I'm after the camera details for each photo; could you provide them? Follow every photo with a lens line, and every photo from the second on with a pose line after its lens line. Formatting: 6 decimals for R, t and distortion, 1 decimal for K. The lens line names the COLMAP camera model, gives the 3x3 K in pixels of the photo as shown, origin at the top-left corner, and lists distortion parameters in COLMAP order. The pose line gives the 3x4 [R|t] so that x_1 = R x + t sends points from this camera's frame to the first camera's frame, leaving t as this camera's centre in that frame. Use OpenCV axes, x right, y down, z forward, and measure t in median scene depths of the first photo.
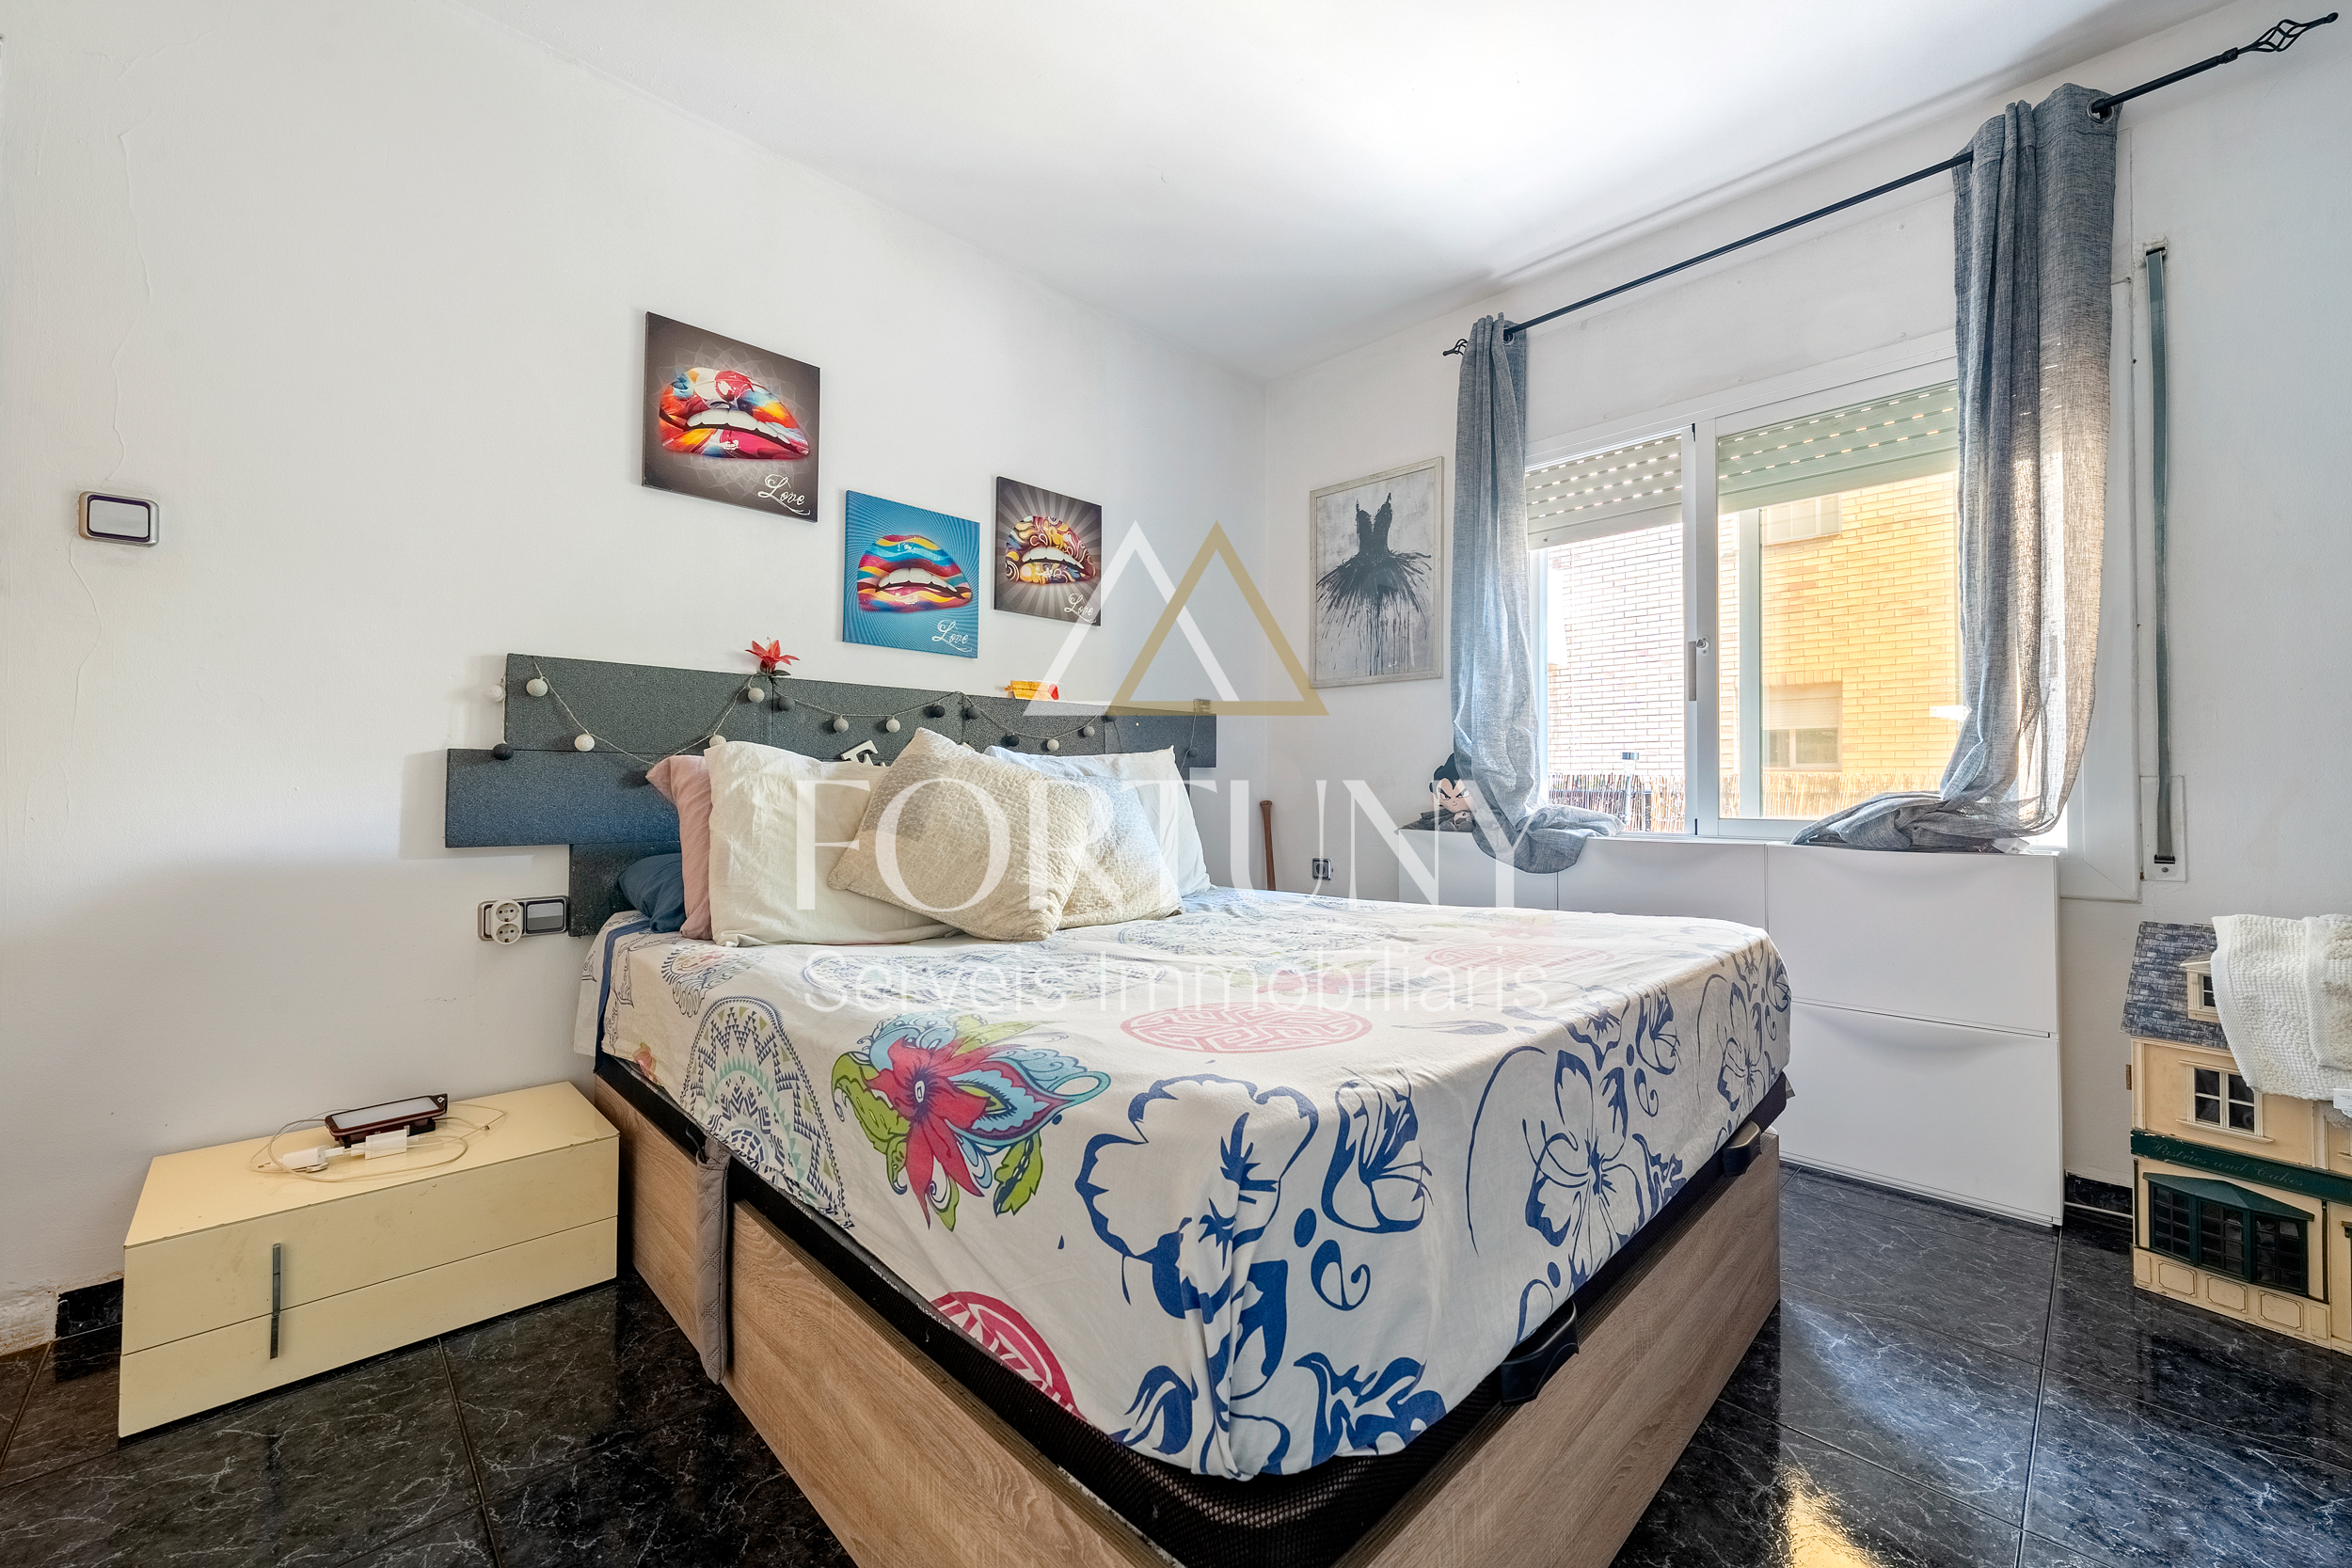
lens RADIAL K [[918.8, 0, 1176.7], [0, 918.8, 754.3], [0, 0, 1]] dist [-0.001611, -0.000129]
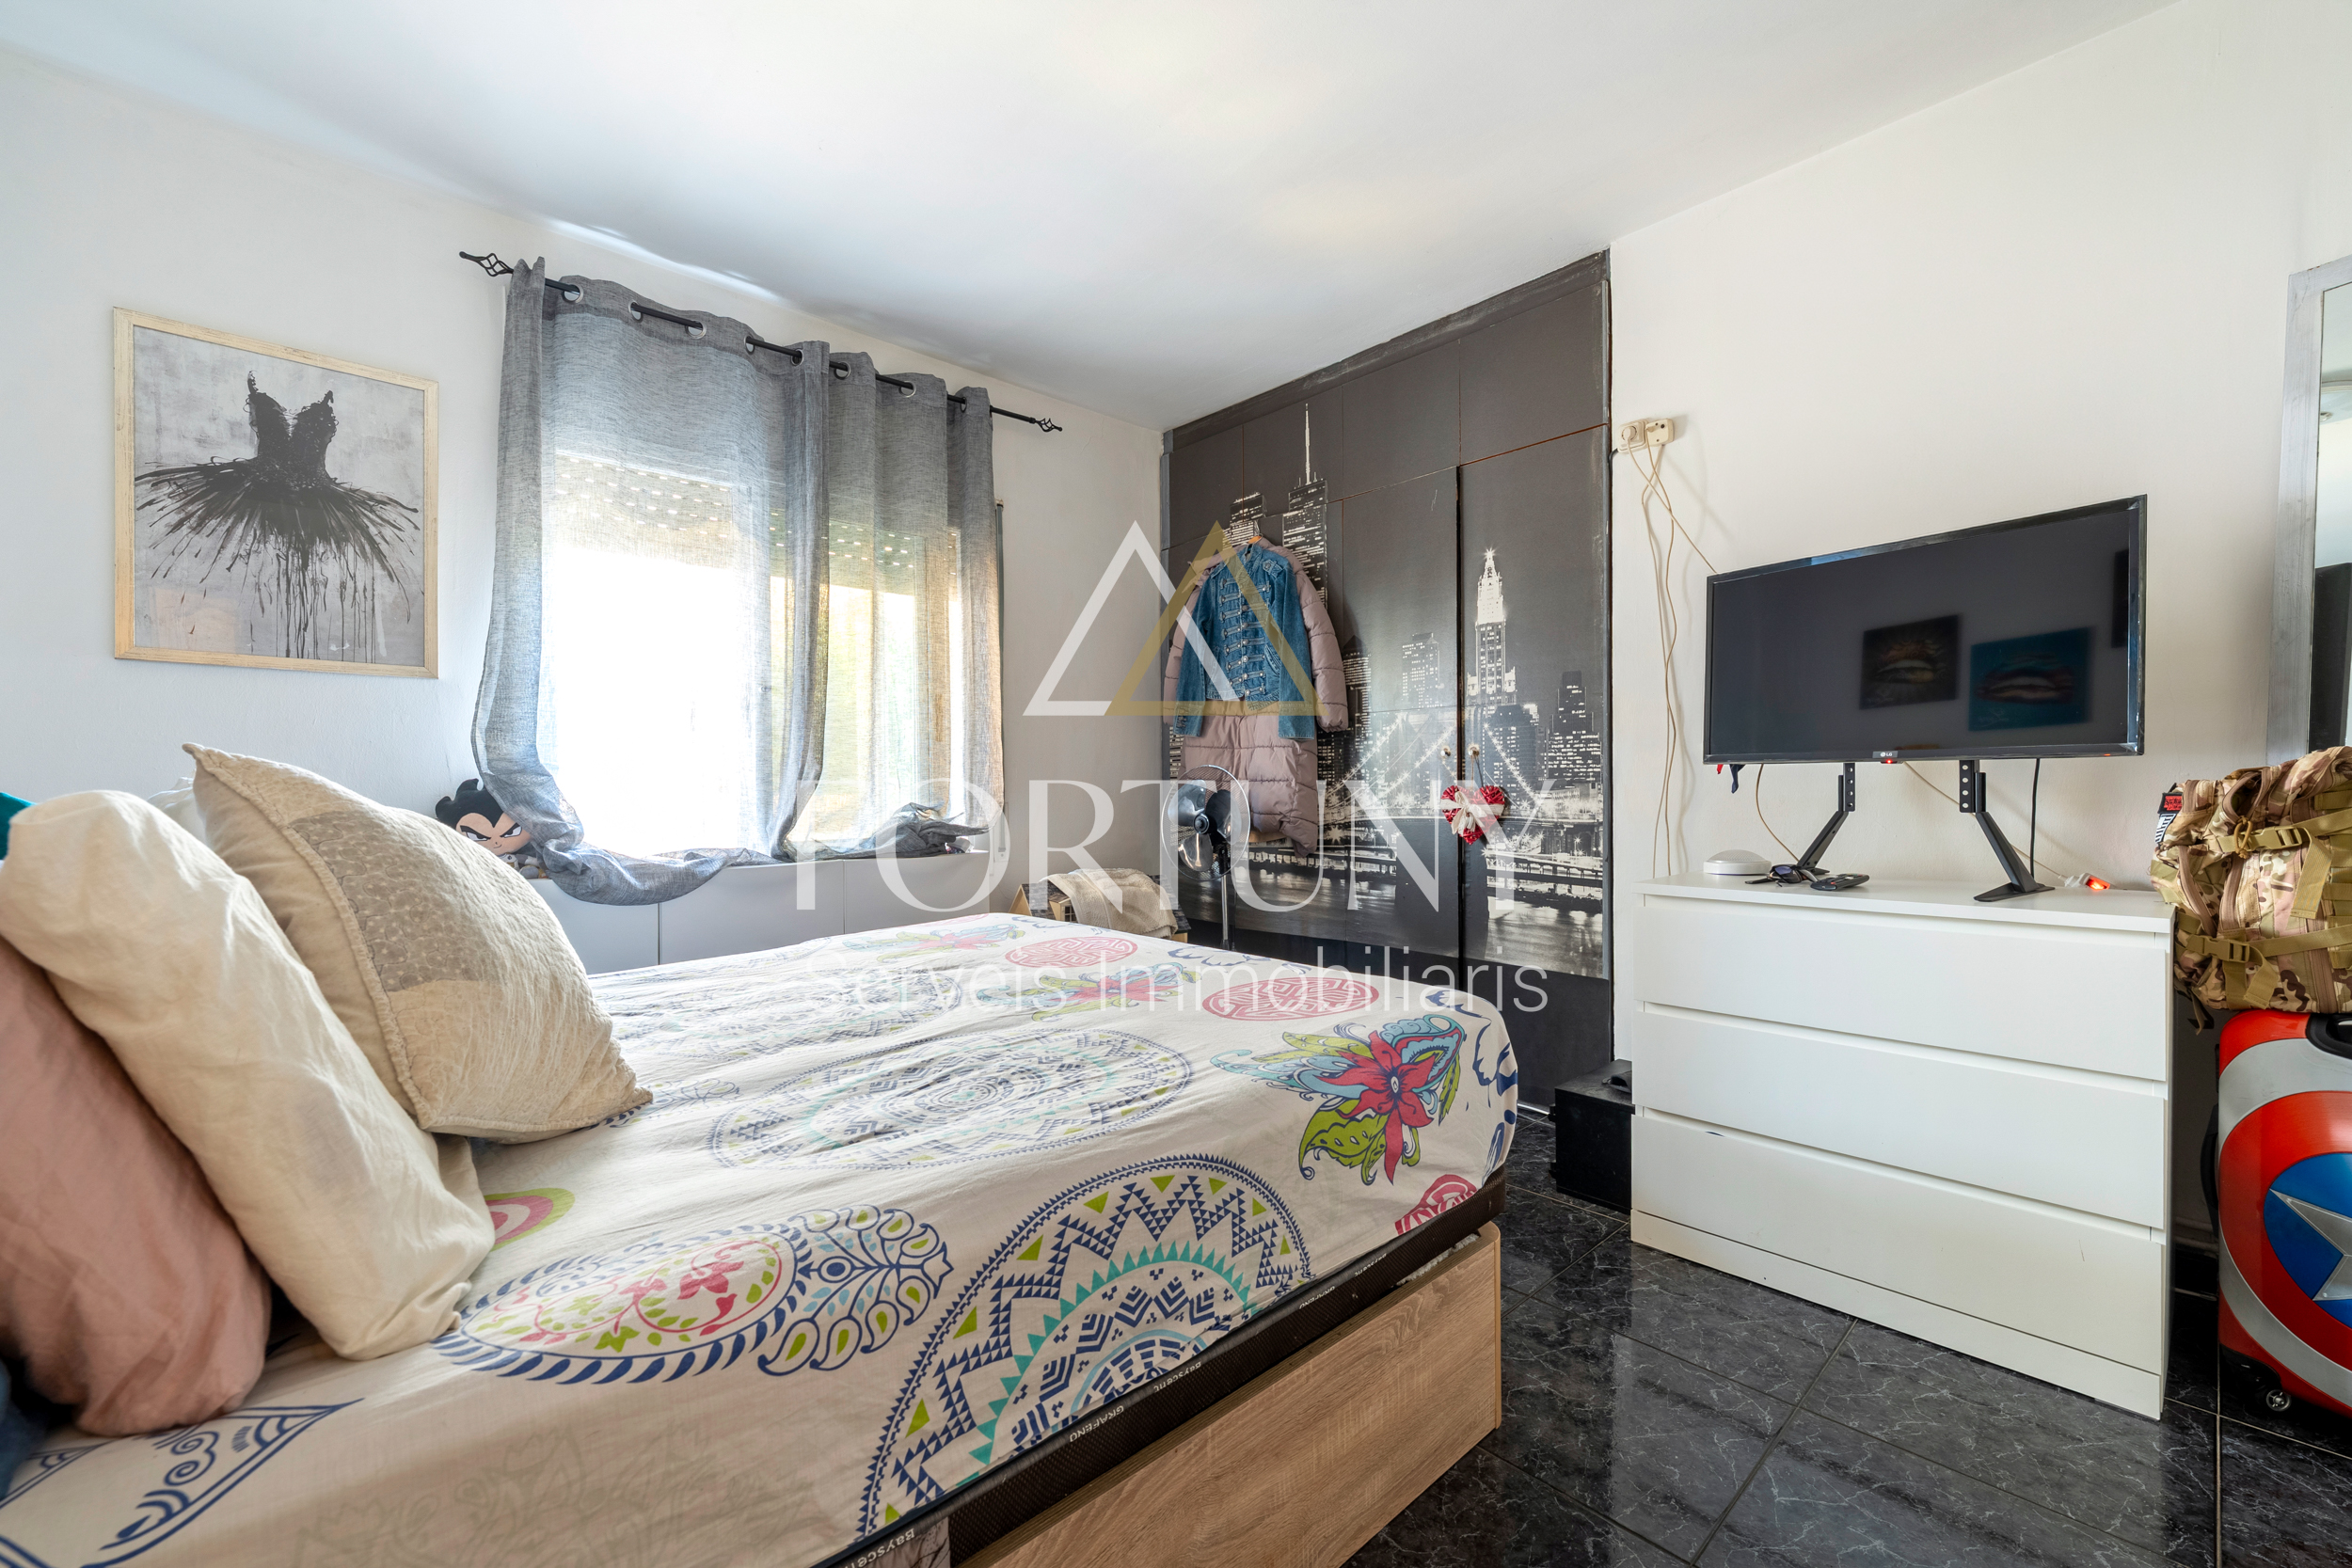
lens RADIAL K [[932.3, 0, 1176.5], [0, 932.3, 794.3], [0, 0, 1]] dist [0.000122, -0.000102]
pose [[0.033244, -0.010936, 0.999387, -0.455482], [-0.026411, 0.999581, 0.011817, -0.013559], [-0.999098, -0.026787, 0.032941, 0.364483]]
